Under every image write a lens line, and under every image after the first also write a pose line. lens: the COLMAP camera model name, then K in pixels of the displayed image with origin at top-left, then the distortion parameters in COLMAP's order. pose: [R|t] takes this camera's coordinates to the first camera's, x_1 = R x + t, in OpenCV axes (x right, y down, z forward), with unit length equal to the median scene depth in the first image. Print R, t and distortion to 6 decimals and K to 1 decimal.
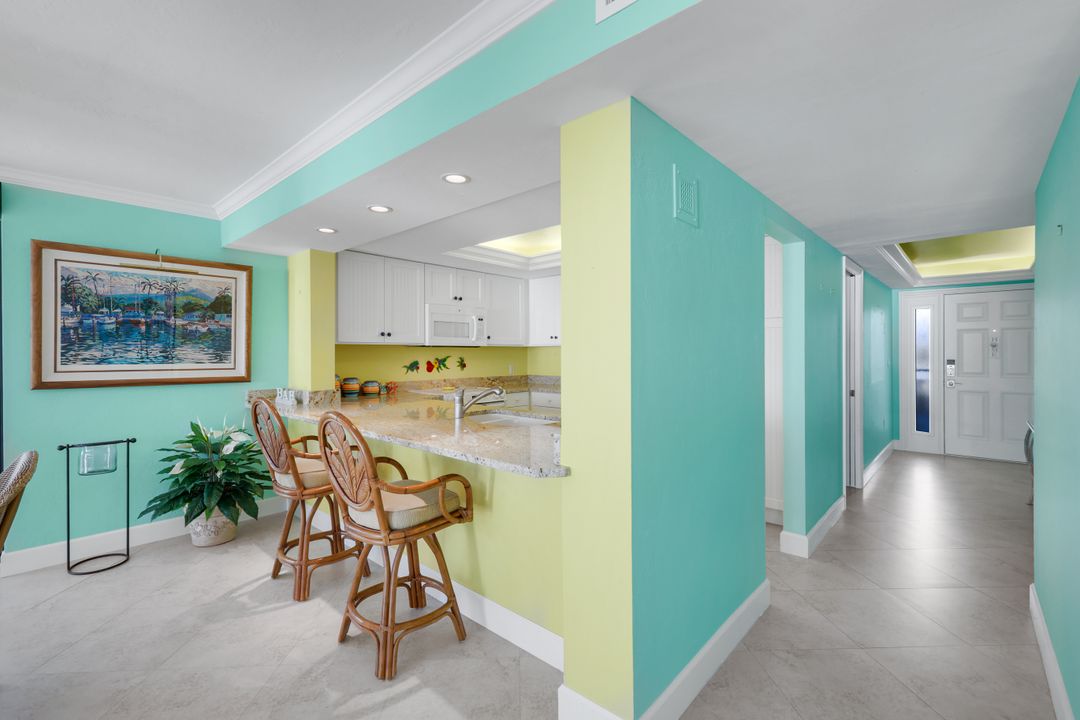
lens RADIAL K [[474.2, 0, 538.7], [0, 474.2, 354.9], [0, 0, 1]] dist [0.002177, 0.000307]
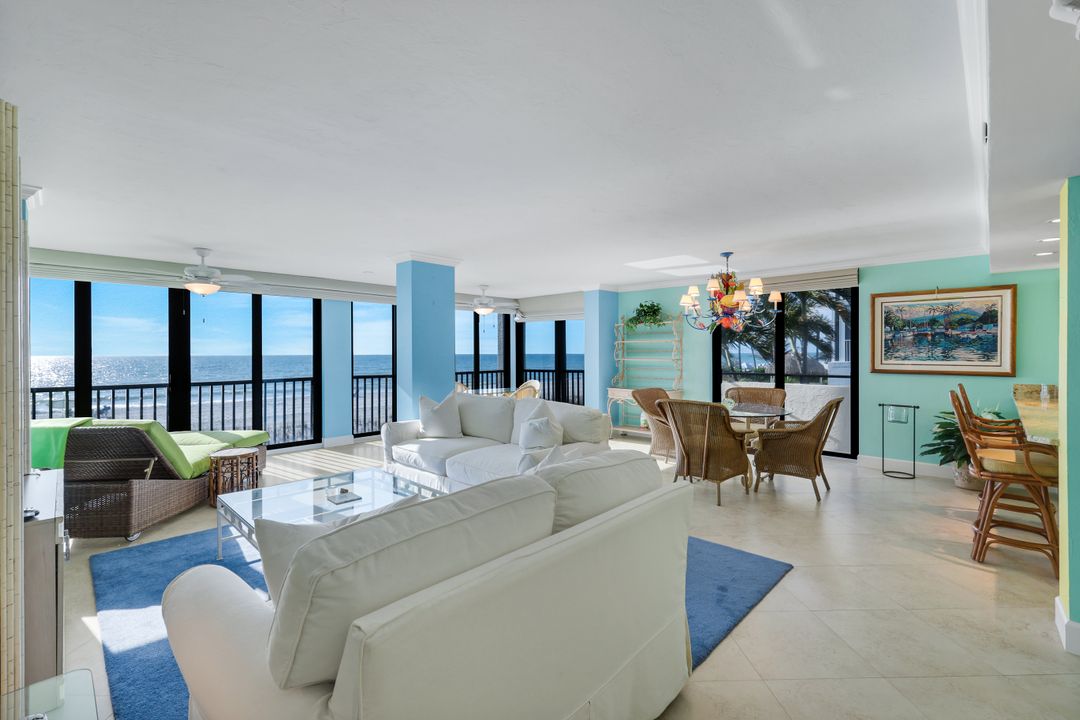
lens RADIAL K [[474.2, 0, 538.7], [0, 474.2, 354.9], [0, 0, 1]] dist [0.002177, 0.000307]
pose [[-0.018511, 0.008411, -0.999793, 0.747987], [-0.001726, 0.999963, 0.008445, -0.011142], [0.999827, 0.001882, -0.018496, -0.254110]]
